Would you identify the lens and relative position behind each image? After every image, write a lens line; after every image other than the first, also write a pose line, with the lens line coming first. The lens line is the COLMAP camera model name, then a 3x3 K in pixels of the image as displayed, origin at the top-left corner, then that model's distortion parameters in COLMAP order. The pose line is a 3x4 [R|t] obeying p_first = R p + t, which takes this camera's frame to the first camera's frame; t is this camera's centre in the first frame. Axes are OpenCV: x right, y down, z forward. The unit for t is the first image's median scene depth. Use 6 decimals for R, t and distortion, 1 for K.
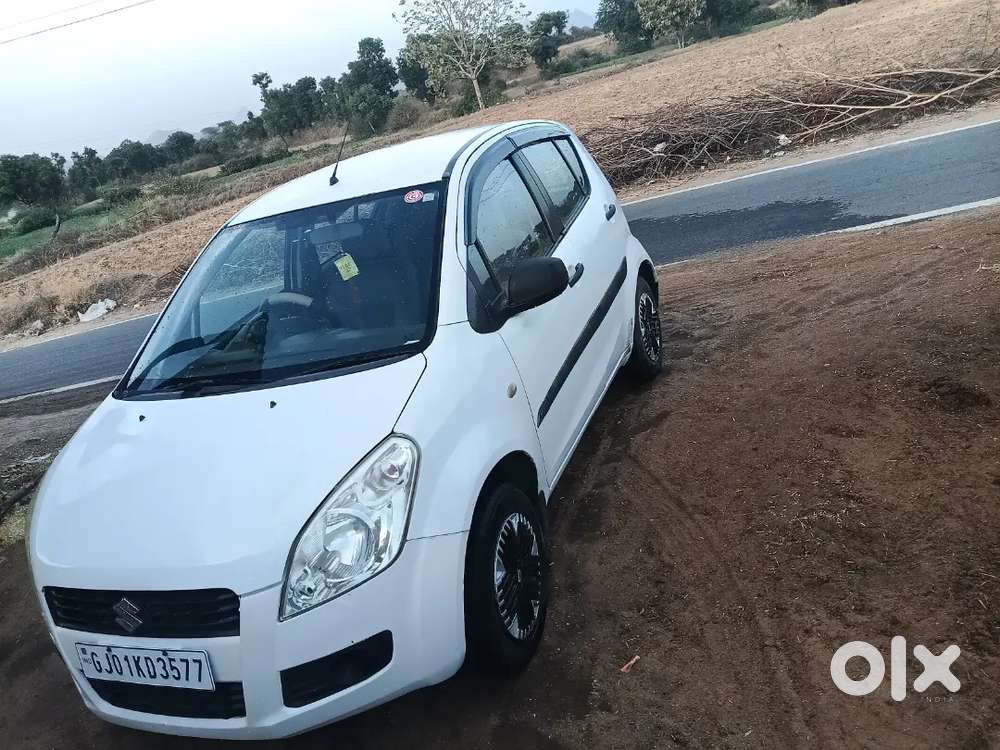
lens RADIAL K [[900.6, 0, 497.0], [0, 900.6, 370.6], [0, 0, 1]] dist [0.053046, -0.143719]
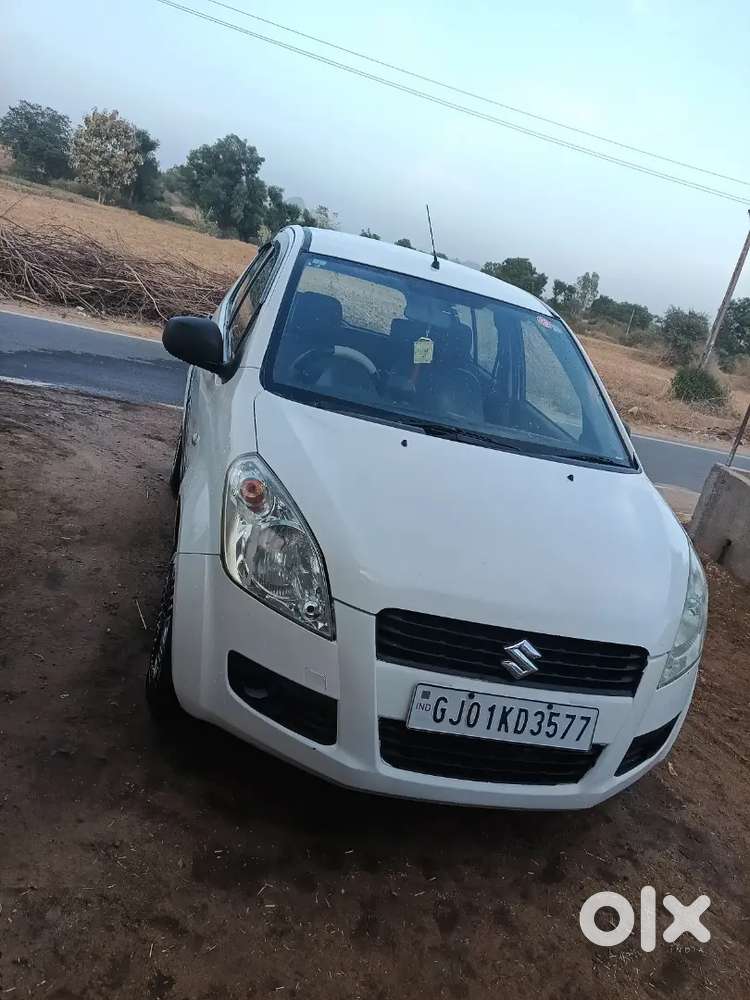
lens RADIAL K [[900.6, 0, 409.4], [0, 900.6, 494.7], [0, 0, 1]] dist [0.053046, -0.143719]
pose [[0.684625, 0.291389, 0.668117, -1.112815], [-0.237545, 0.955769, -0.173430, 0.291861], [-0.689101, -0.039973, 0.723562, 0.429801]]
